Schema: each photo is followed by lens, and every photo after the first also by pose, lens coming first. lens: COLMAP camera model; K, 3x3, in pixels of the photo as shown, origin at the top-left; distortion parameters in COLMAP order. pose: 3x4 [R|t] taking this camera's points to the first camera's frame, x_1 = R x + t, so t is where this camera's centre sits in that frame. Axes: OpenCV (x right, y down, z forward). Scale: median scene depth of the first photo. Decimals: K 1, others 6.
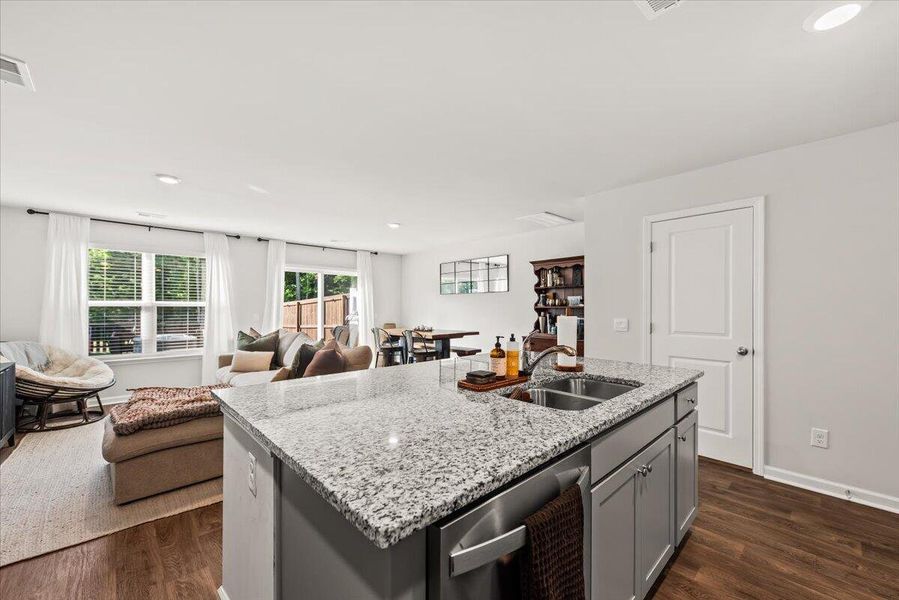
lens RADIAL K [[361.4, 0, 447.5], [0, 361.4, 305.5], [0, 0, 1]] dist [0.000865, 0.000125]
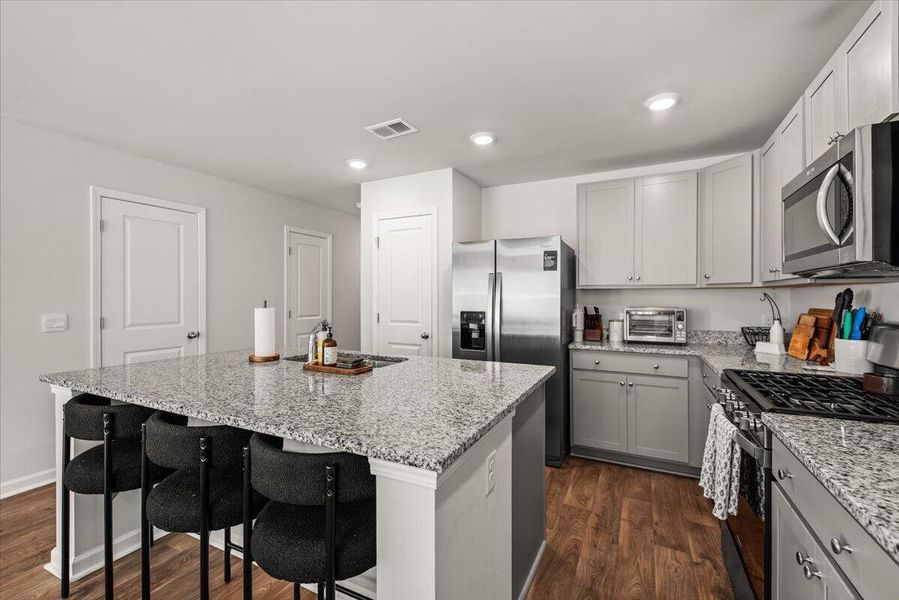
lens RADIAL K [[386.0, 0, 443.2], [0, 386.0, 295.6], [0, 0, 1]] dist [0.017549, -0.000034]
pose [[-0.342012, -0.003800, 0.939688, -0.349985], [-0.005993, 0.999980, 0.001862, -0.004895], [-0.939676, -0.004995, -0.342028, 0.362219]]
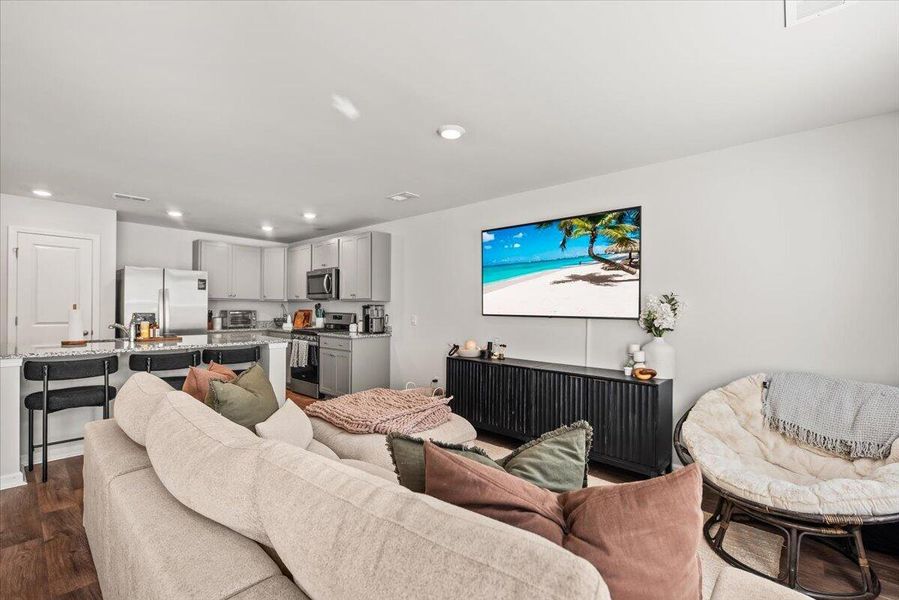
lens RADIAL K [[384.0, 0, 451.9], [0, 384.0, 306.4], [0, 0, 1]] dist [0.014365, -0.000353]
pose [[-0.995371, -0.013331, -0.095179, -0.440579], [-0.012468, 0.999876, -0.009657, 0.004434], [0.095296, -0.008425, -0.995413, 1.116831]]
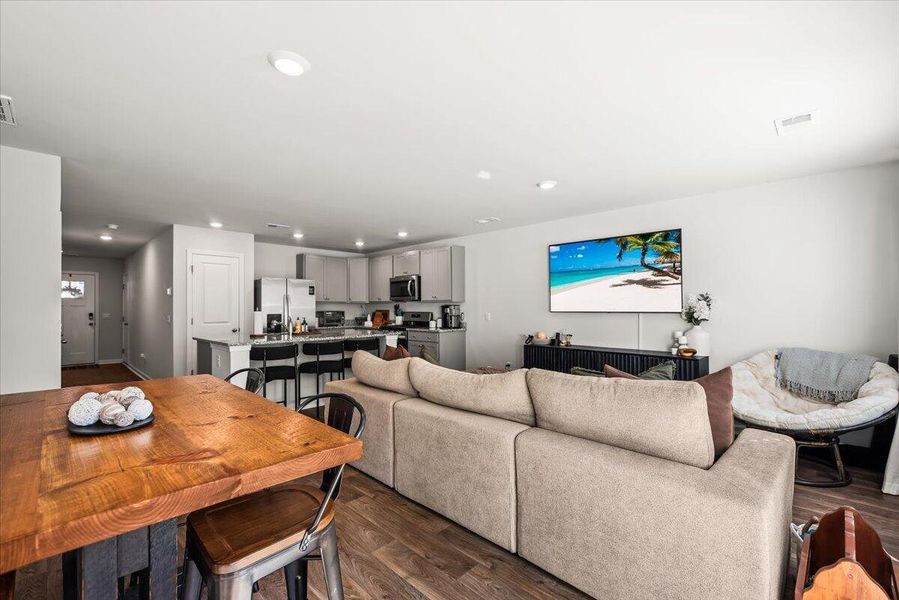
lens RADIAL K [[384.0, 0, 451.9], [0, 384.0, 306.4], [0, 0, 1]] dist [0.014365, -0.000353]
pose [[-0.998770, 0.001486, -0.049564, -0.274266], [0.001846, 0.999972, -0.007230, 0.006883], [0.049552, -0.007312, -0.998745, 1.321503]]
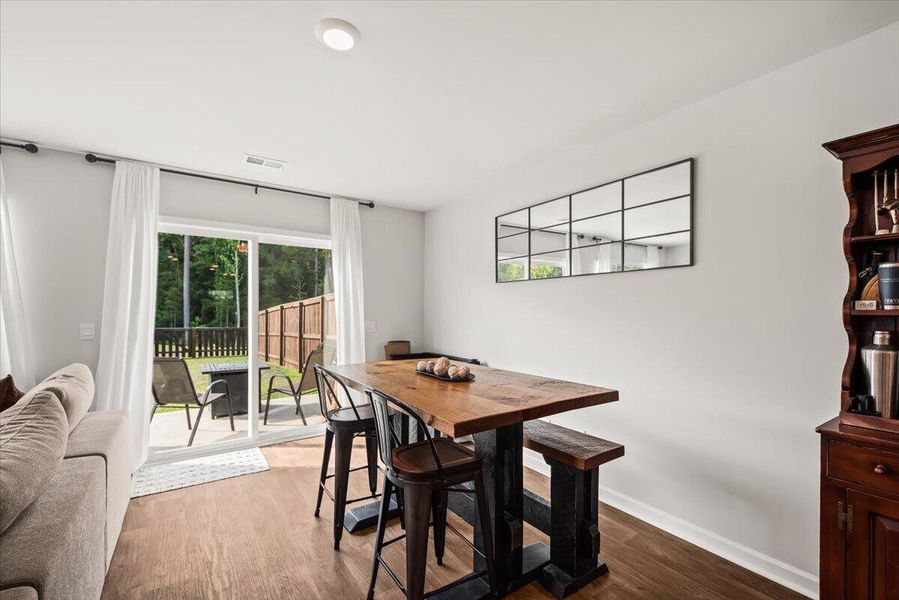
lens RADIAL K [[386.7, 0, 449.5], [0, 386.7, 310.7], [0, 0, 1]] dist [-0.001423, -0.000471]
pose [[0.989225, 0.004506, -0.146337, -0.008581], [-0.003533, 0.999970, 0.006910, 0.002158], [0.146363, -0.006318, 0.989211, 0.671840]]
